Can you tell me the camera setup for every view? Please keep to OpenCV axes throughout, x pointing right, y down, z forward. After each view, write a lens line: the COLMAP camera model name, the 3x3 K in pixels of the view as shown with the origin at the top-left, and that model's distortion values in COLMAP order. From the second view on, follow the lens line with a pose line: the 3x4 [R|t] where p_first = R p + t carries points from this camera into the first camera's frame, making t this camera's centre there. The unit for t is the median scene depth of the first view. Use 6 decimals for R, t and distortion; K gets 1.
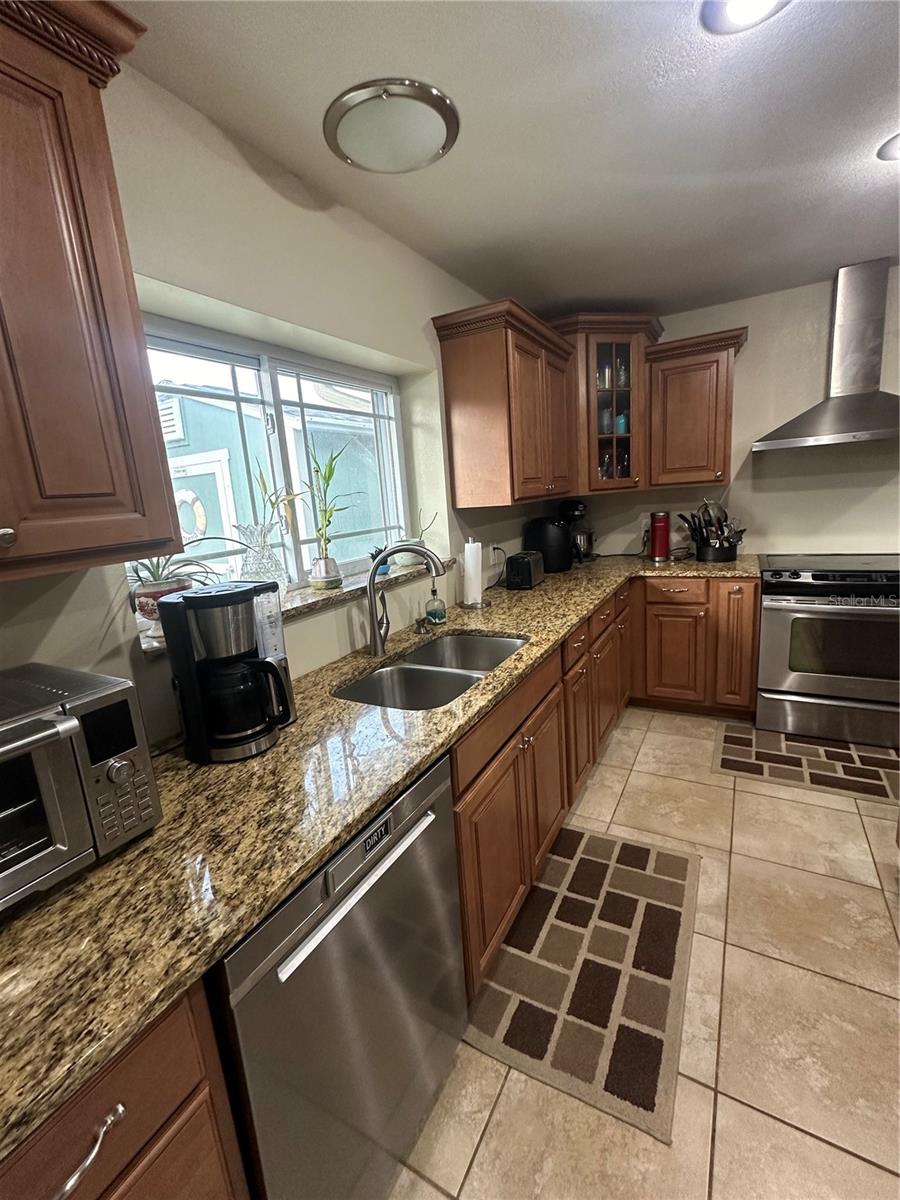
lens RADIAL K [[517.3, 0, 450.1], [0, 517.3, 598.1], [0, 0, 1]] dist [-0.001693, 0.000262]
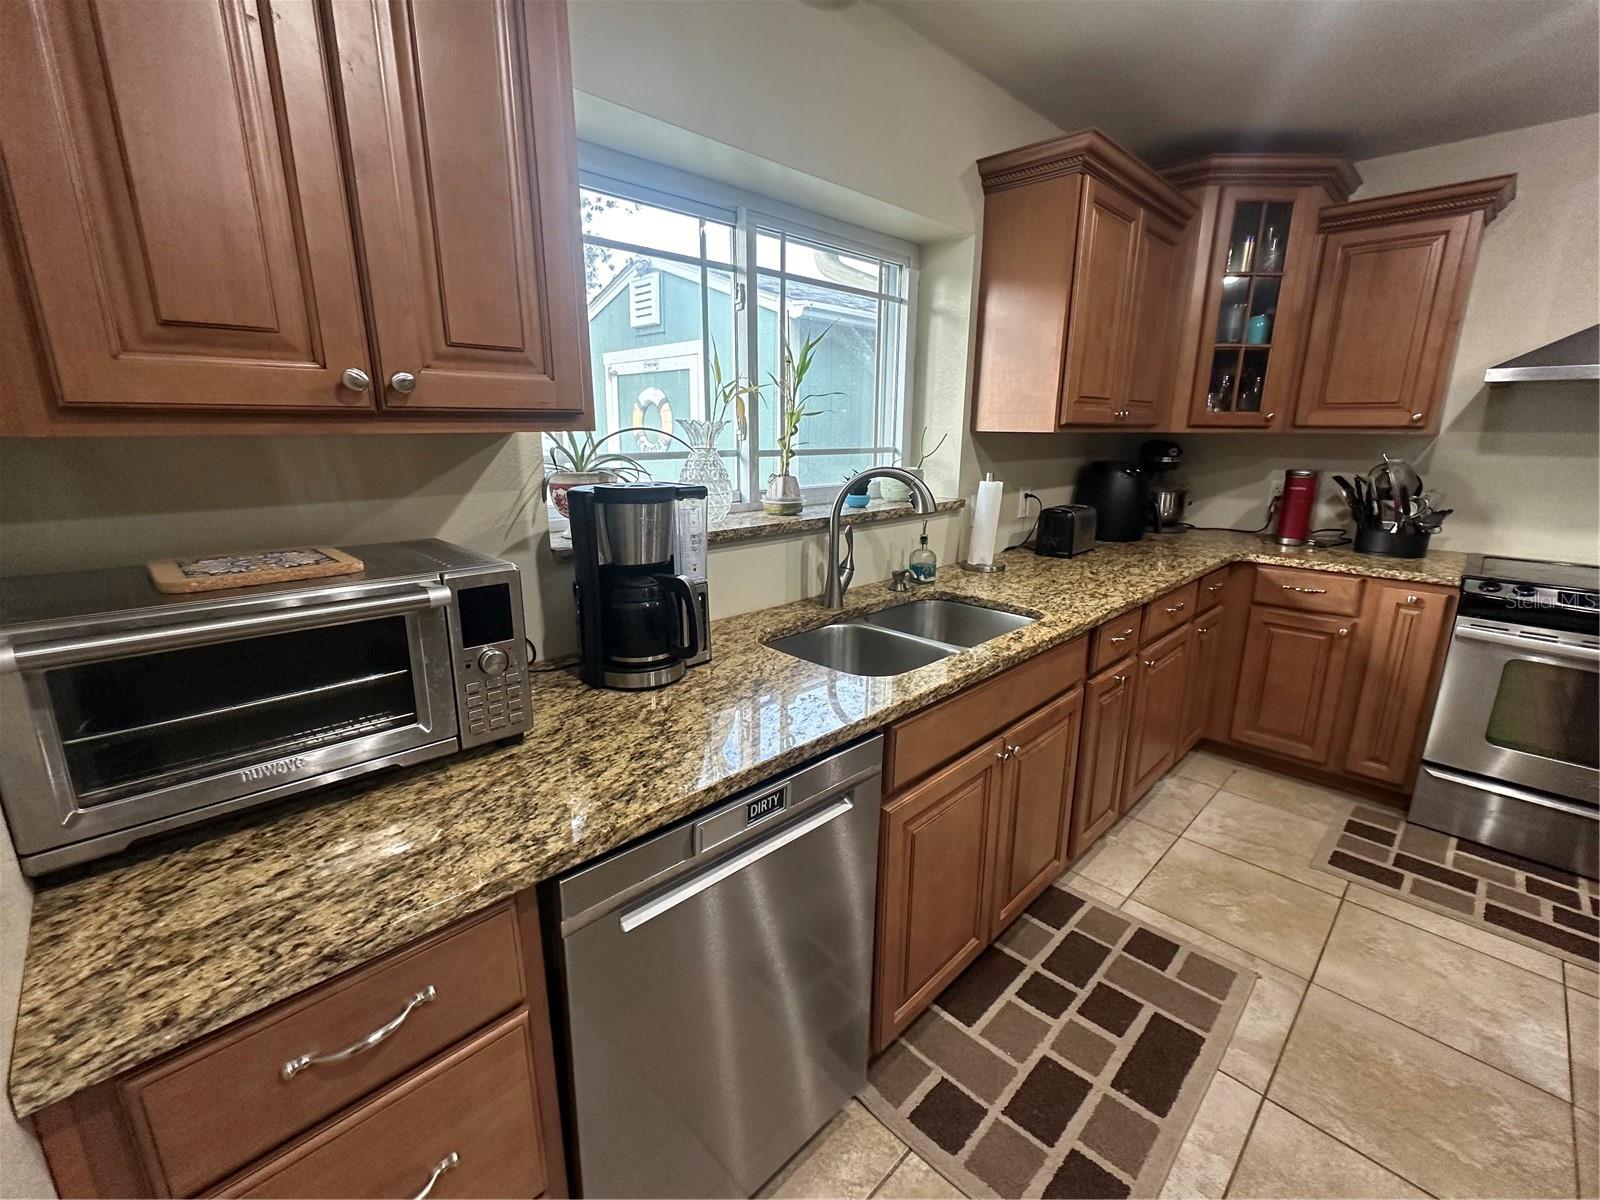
lens RADIAL K [[689.7, 0, 798.6], [0, 689.7, 593.7], [0, 0, 1]] dist [-0.001693, 0.000262]
pose [[0.958822, 0.144880, -0.244275, 0.060203], [-0.132619, 0.988967, 0.066005, 0.029059], [0.251143, -0.030892, 0.967457, -0.007846]]
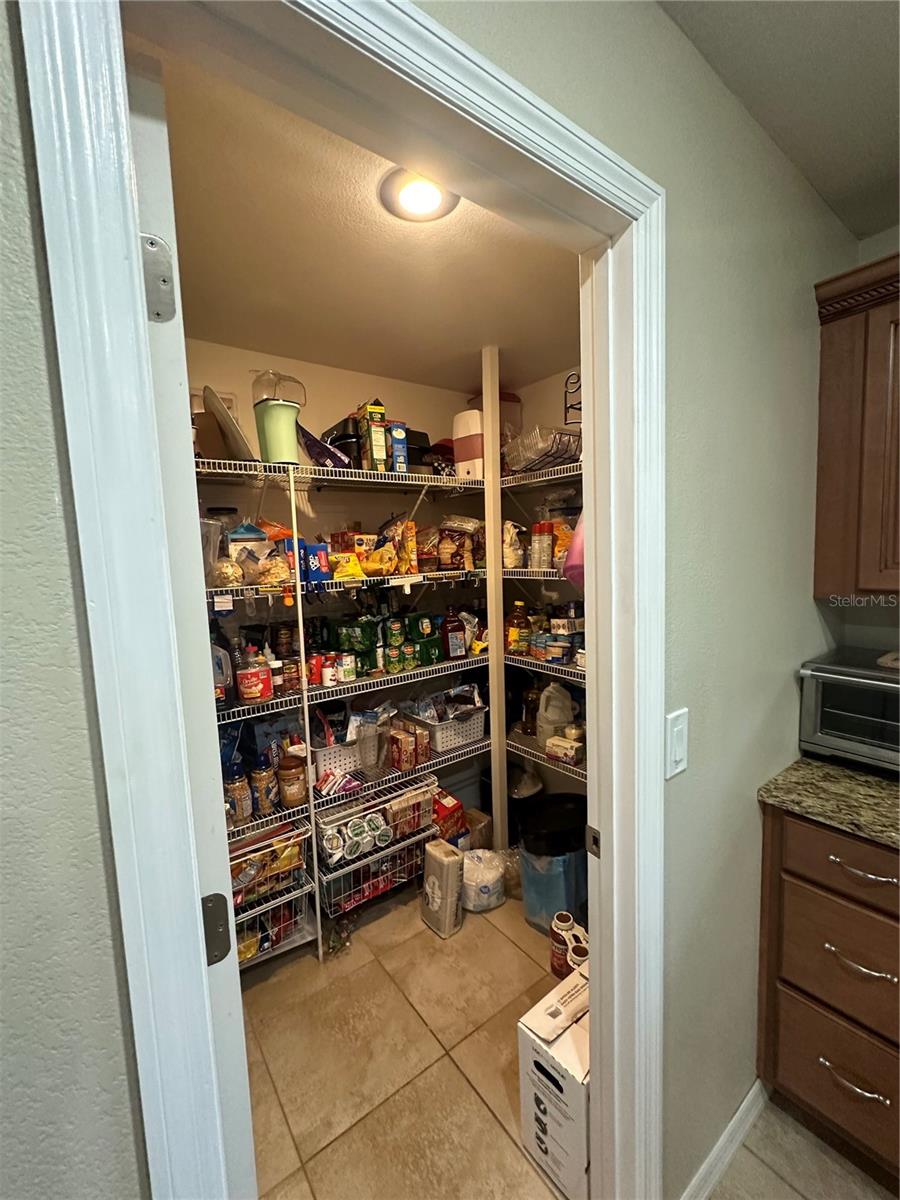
lens RADIAL K [[479.1, 0, 451.3], [0, 479.1, 598.1], [0, 0, 1]] dist [-0.004762, 0.000597]
pose [[-0.409747, 0.171483, -0.895936, 0.416983], [-0.112935, 0.965078, 0.236367, -0.073210], [0.905181, 0.198034, -0.376072, -0.016065]]
